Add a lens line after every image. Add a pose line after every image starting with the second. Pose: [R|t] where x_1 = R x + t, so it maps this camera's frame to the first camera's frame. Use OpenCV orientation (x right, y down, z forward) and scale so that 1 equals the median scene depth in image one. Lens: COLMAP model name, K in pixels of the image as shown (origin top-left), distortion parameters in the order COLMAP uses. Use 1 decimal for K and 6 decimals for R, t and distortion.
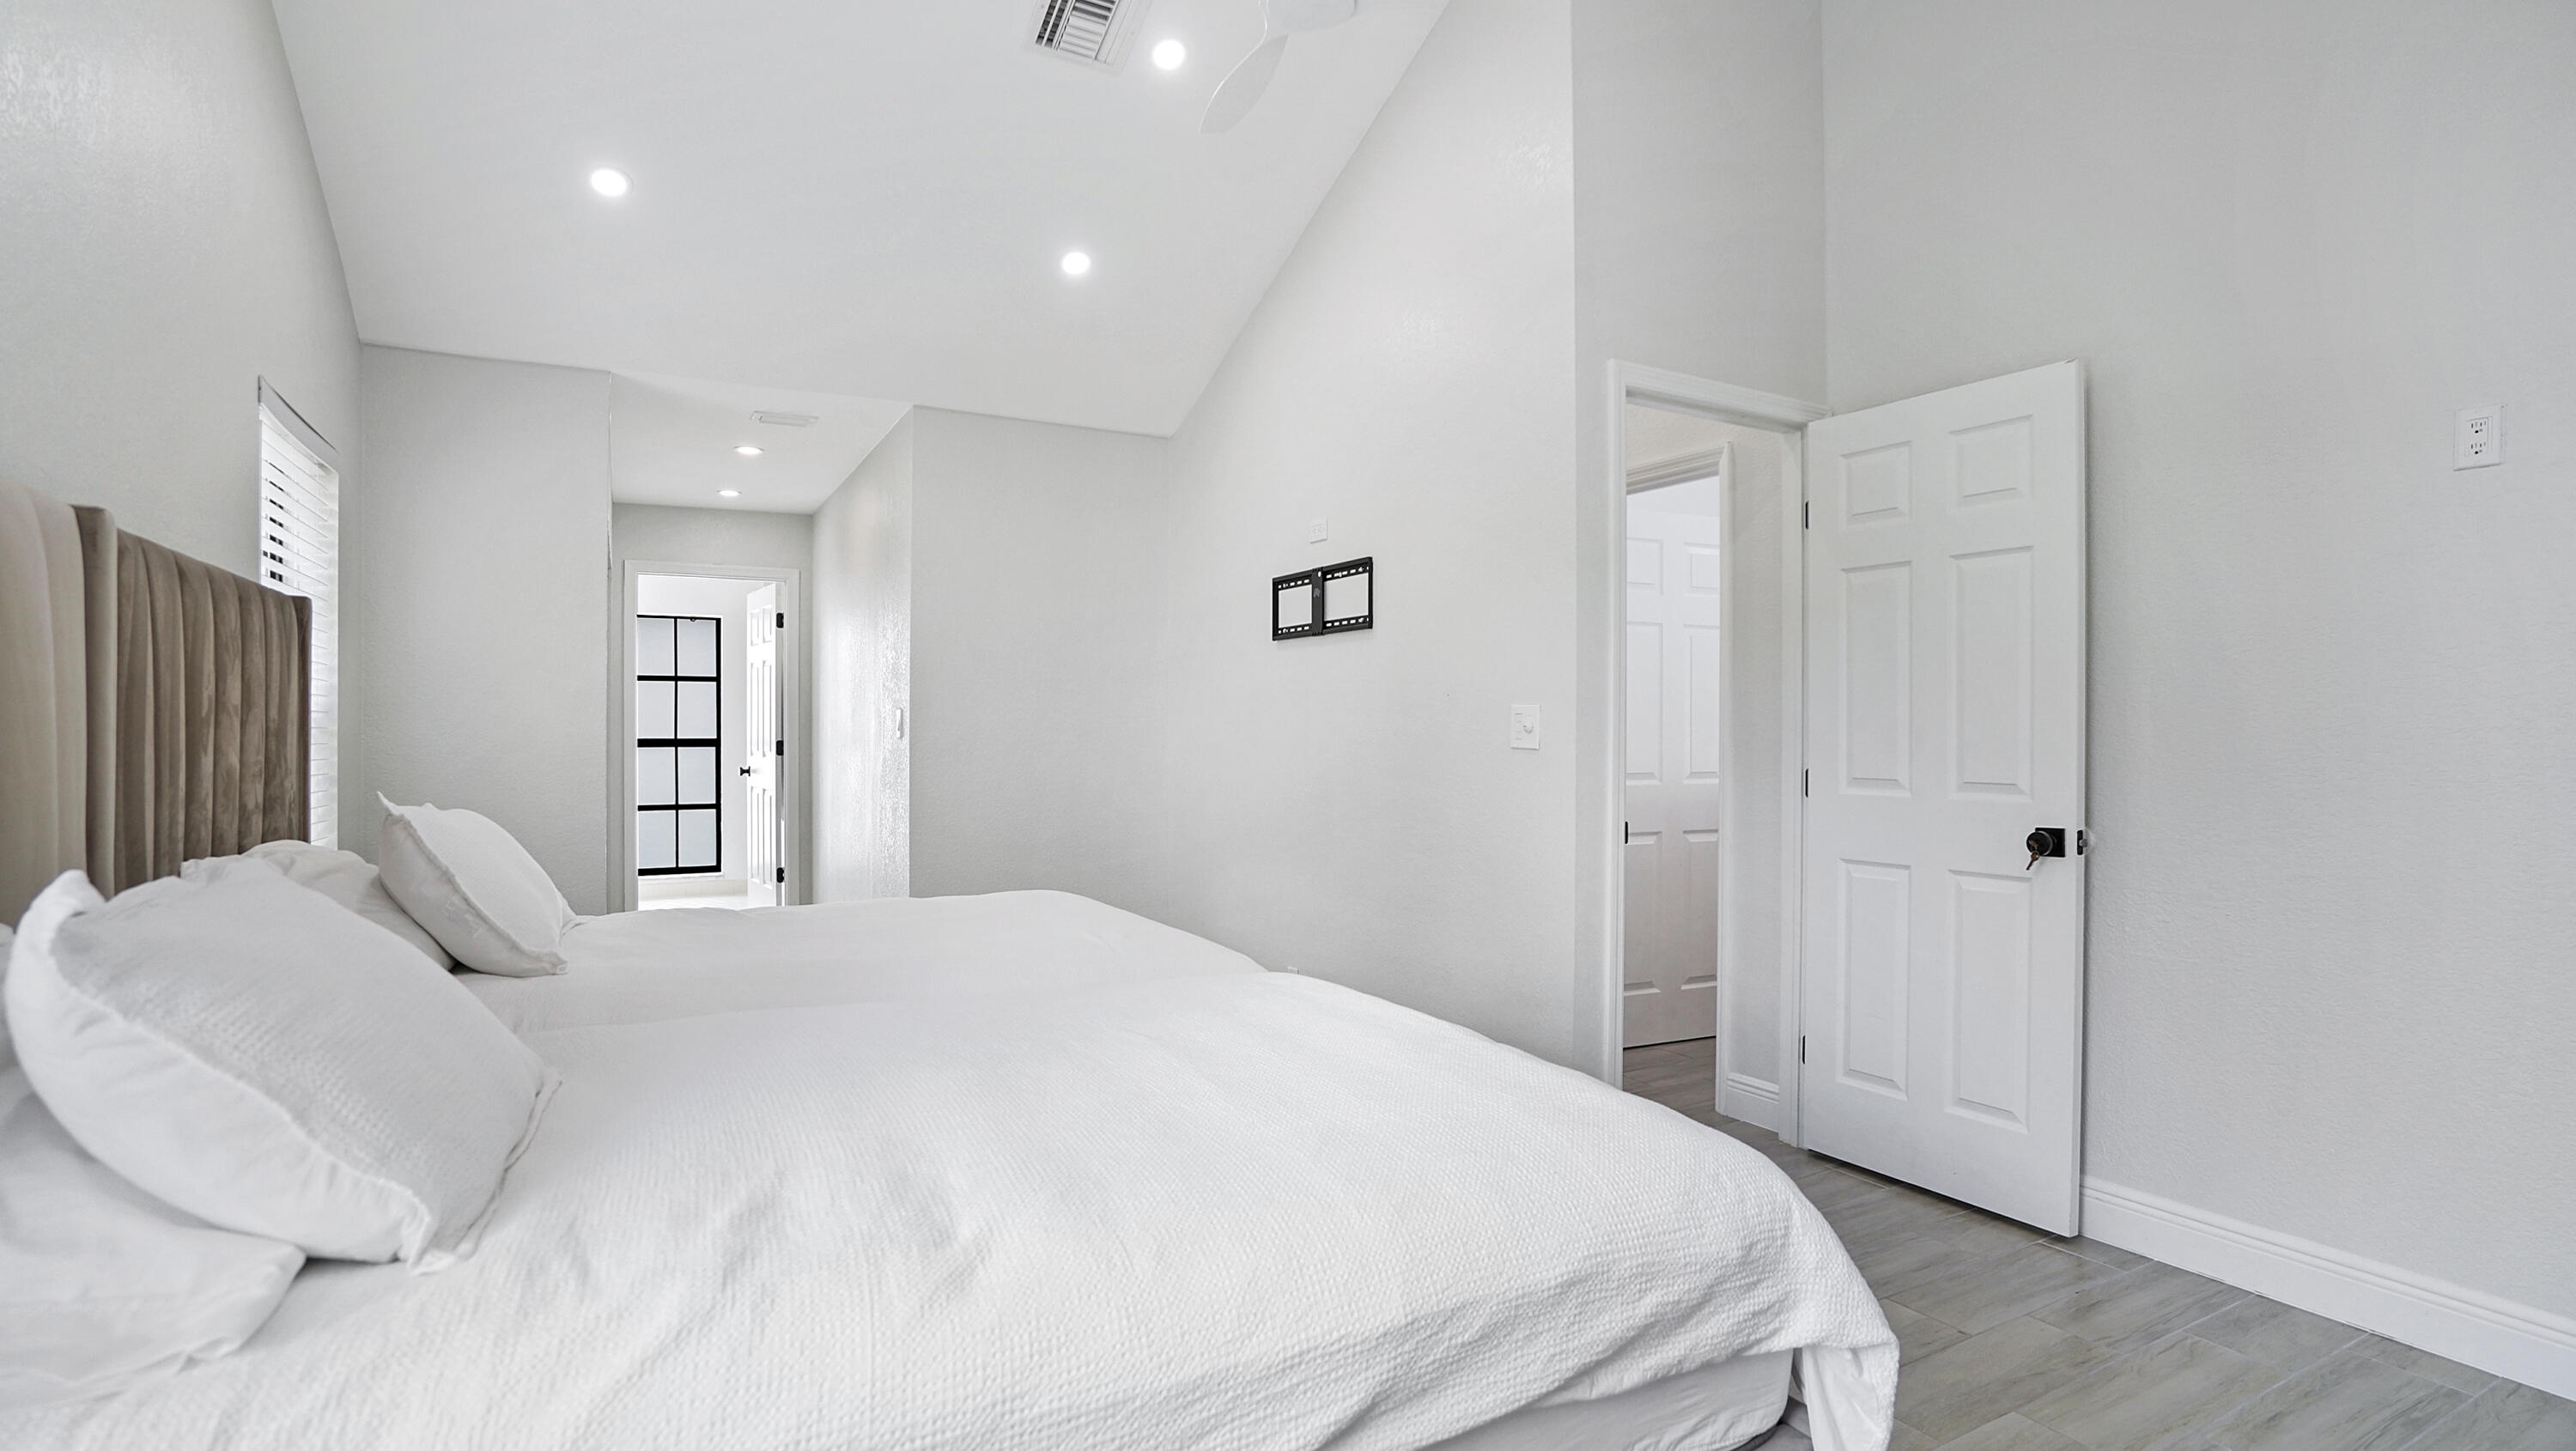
lens RADIAL K [[1237.9, 0, 1271.2], [0, 1237.9, 735.7], [0, 0, 1]] dist [-0.035640, 0.000087]
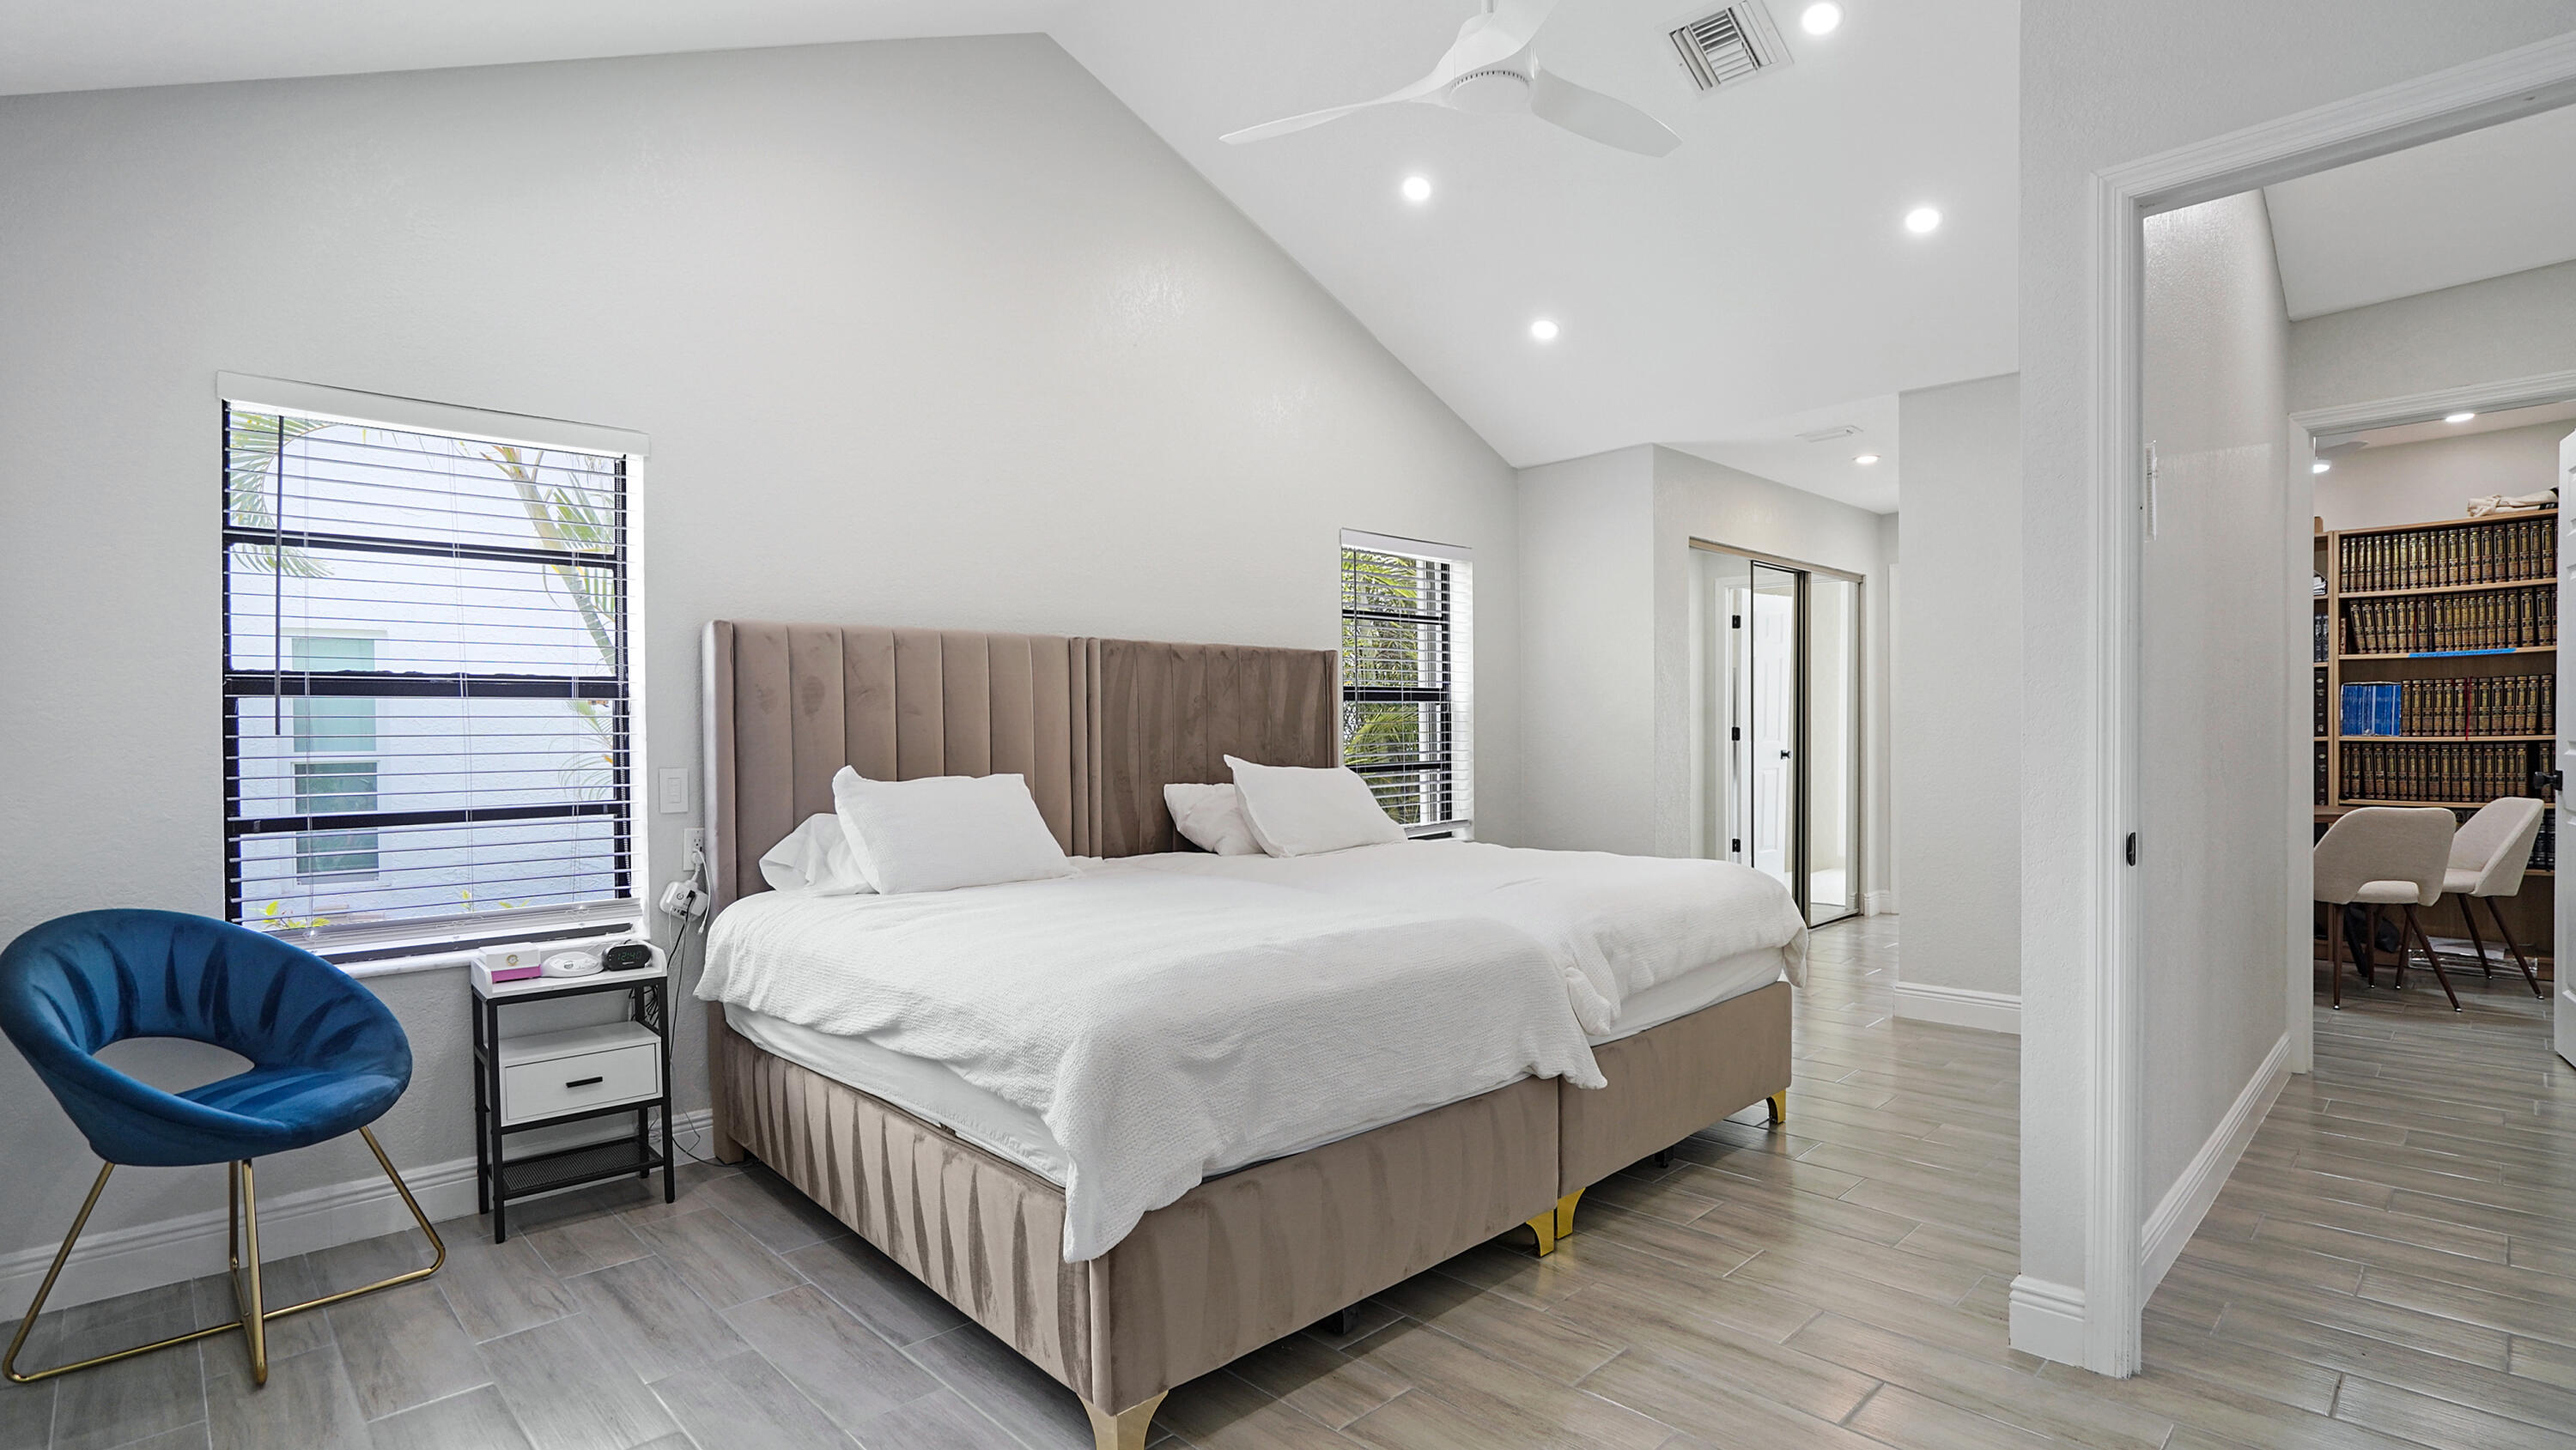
lens RADIAL K [[1237.8, 0, 1271.2], [0, 1237.8, 735.2], [0, 0, 1]] dist [-0.035640, 0.000087]
pose [[0.251457, 0.000853, -0.967868, 1.313856], [0.008059, 0.999963, 0.002975, 0.009460], [0.967835, -0.008548, 0.251441, 0.587345]]
